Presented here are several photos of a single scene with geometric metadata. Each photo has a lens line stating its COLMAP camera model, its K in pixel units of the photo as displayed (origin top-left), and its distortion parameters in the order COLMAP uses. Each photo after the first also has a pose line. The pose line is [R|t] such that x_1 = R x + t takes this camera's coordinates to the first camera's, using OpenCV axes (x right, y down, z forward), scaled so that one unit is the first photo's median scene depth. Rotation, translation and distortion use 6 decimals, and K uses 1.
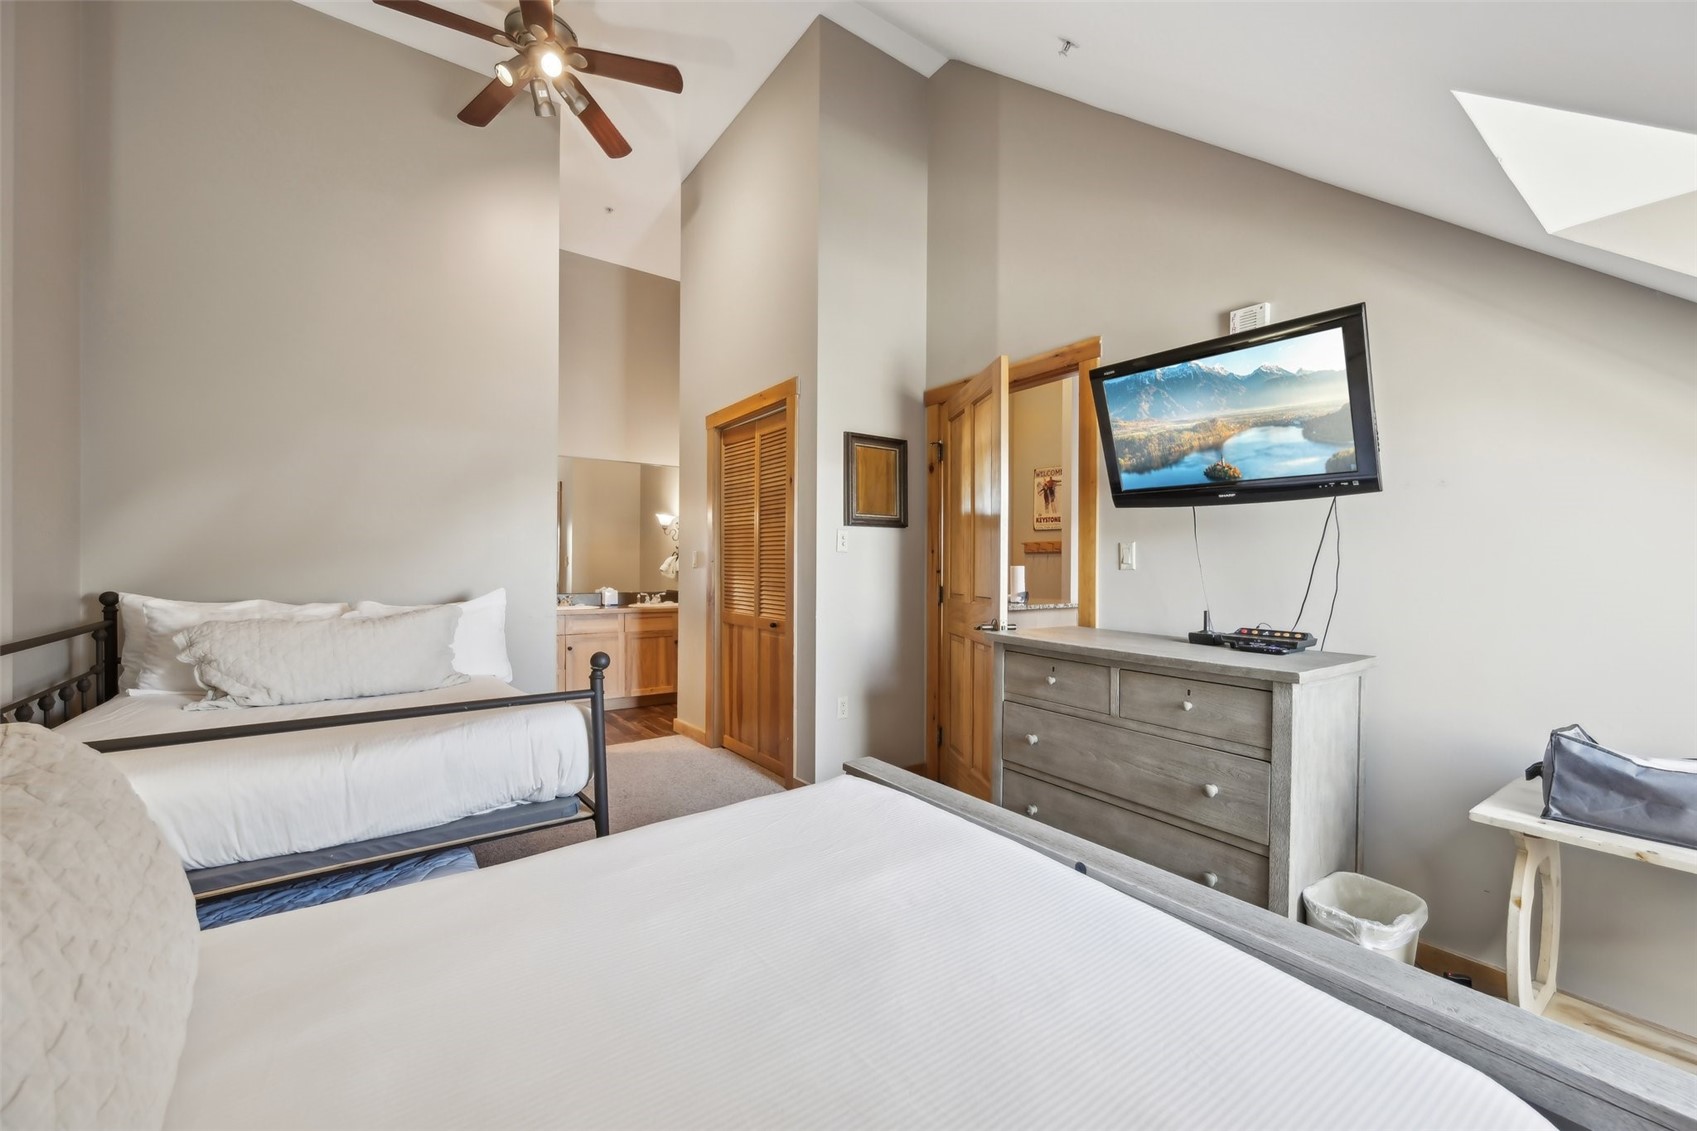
lens RADIAL K [[679.1, 0, 850.8], [0, 679.1, 564.0], [0, 0, 1]] dist [-0.003507, 0.001224]
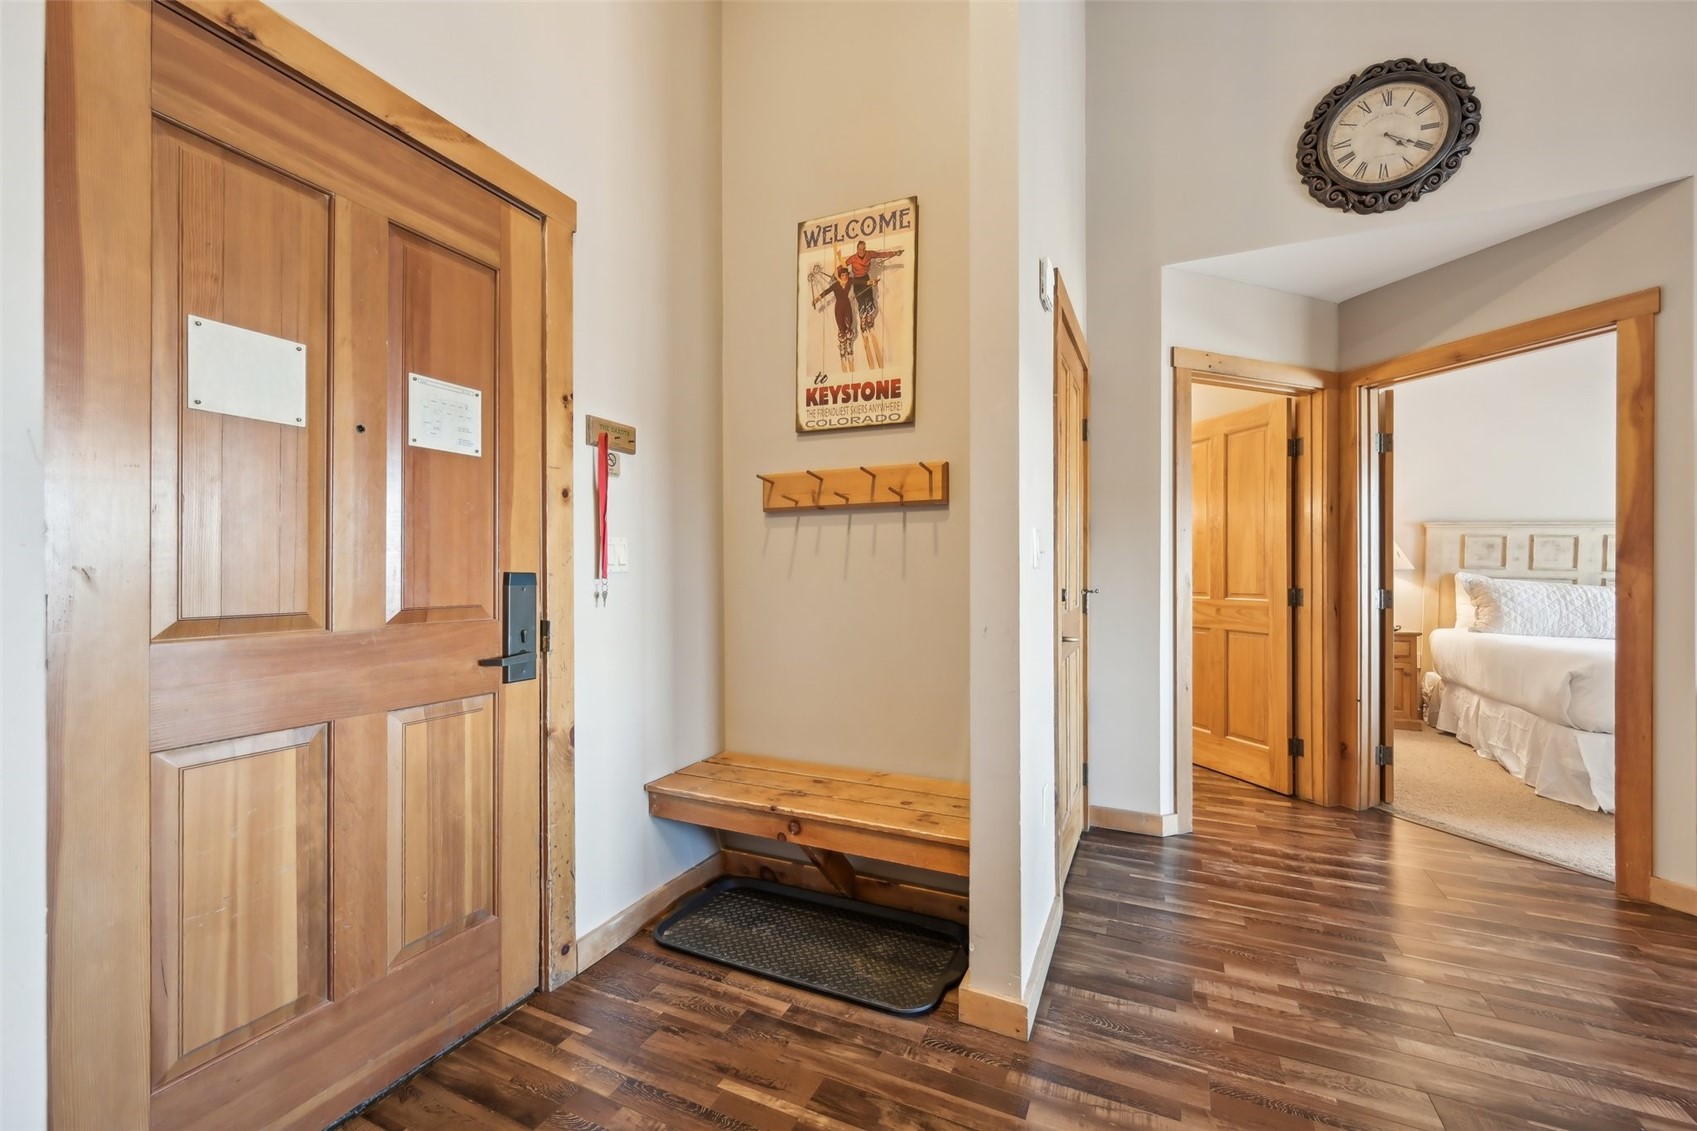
lens RADIAL K [[679.1, 0, 866.1], [0, 679.1, 573.0], [0, 0, 1]] dist [-0.003507, 0.001224]
pose [[0.866553, -0.006215, 0.499047, 0.152388], [0.005903, 0.999980, 0.002203, 0.010396], [-0.499051, 0.001037, 0.866572, 0.748061]]
